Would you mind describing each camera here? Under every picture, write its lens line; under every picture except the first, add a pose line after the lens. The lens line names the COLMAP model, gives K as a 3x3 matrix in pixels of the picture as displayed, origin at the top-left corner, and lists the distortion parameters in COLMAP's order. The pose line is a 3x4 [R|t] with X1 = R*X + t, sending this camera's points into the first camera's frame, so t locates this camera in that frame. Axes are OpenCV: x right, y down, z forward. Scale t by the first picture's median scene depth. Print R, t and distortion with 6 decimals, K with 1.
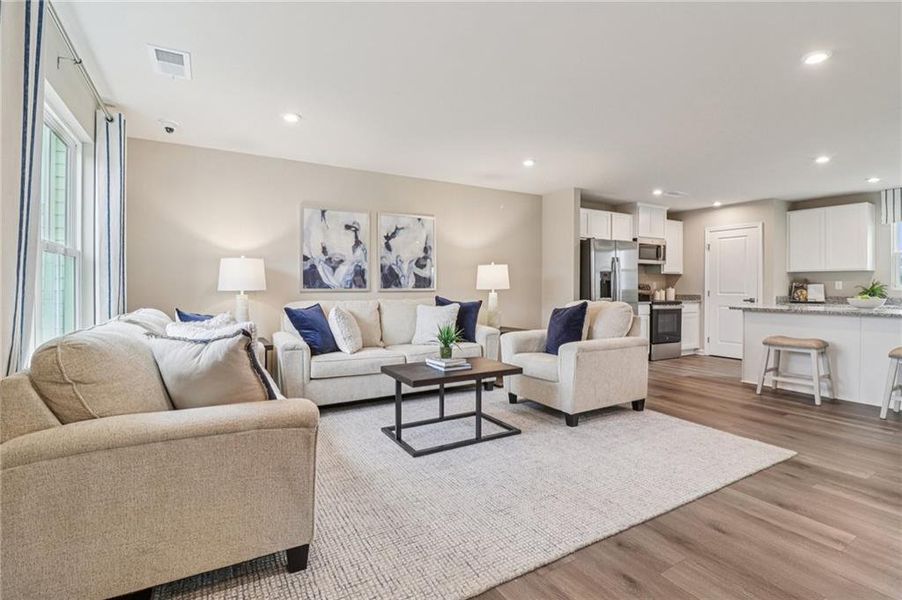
lens RADIAL K [[425.9, 0, 451.2], [0, 425.9, 283.5], [0, 0, 1]] dist [0.000835, -0.012481]
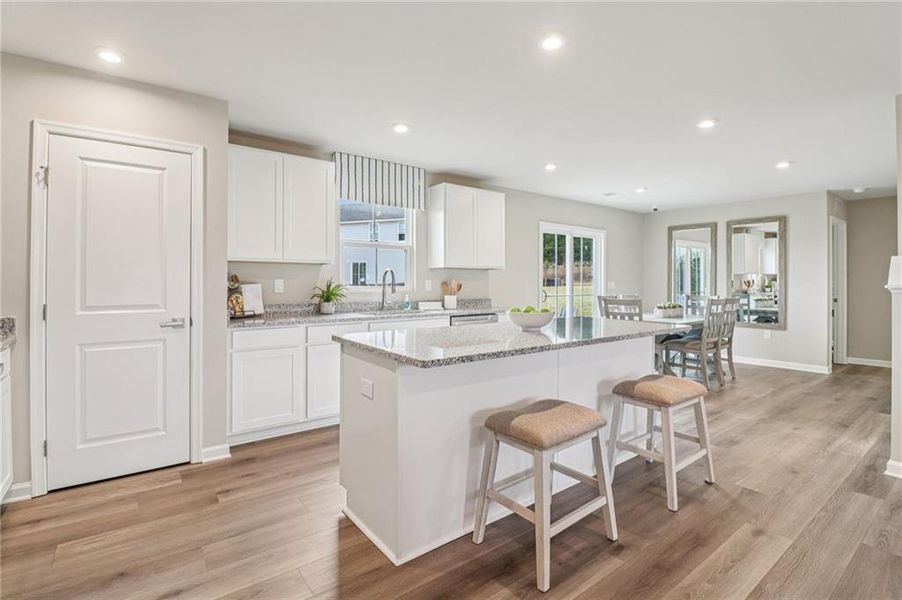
lens RADIAL K [[425.9, 0, 451.2], [0, 425.9, 283.5], [0, 0, 1]] dist [0.000835, -0.012481]
pose [[-0.117177, -0.004768, 0.993100, 0.290733], [-0.007300, 0.999966, 0.003940, -0.003690], [-0.993084, -0.006788, -0.117208, 0.893794]]
